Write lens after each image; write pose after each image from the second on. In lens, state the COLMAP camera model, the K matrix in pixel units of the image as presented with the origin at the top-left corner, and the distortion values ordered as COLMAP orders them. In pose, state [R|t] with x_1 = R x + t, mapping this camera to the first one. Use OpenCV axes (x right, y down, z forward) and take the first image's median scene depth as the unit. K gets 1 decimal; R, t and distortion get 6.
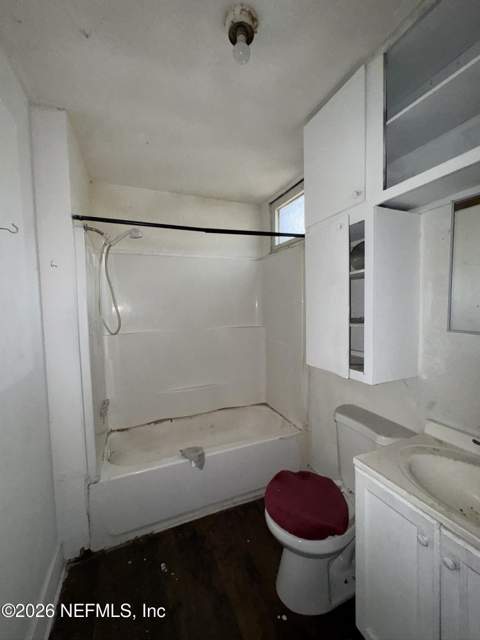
lens RADIAL K [[256.2, 0, 239.7], [0, 256.2, 320.1], [0, 0, 1]] dist [0.000439, -0.000105]
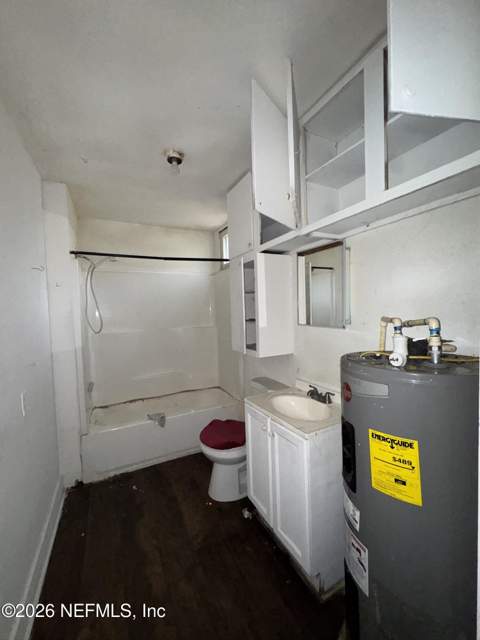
lens RADIAL K [[256.2, 0, 238.8], [0, 256.2, 319.7], [0, 0, 1]] dist [0.000439, -0.000105]
pose [[0.997314, -0.010919, 0.072429, 0.184967], [0.012012, 0.999820, -0.014680, 0.018699], [-0.072256, 0.015510, 0.997266, -0.479032]]
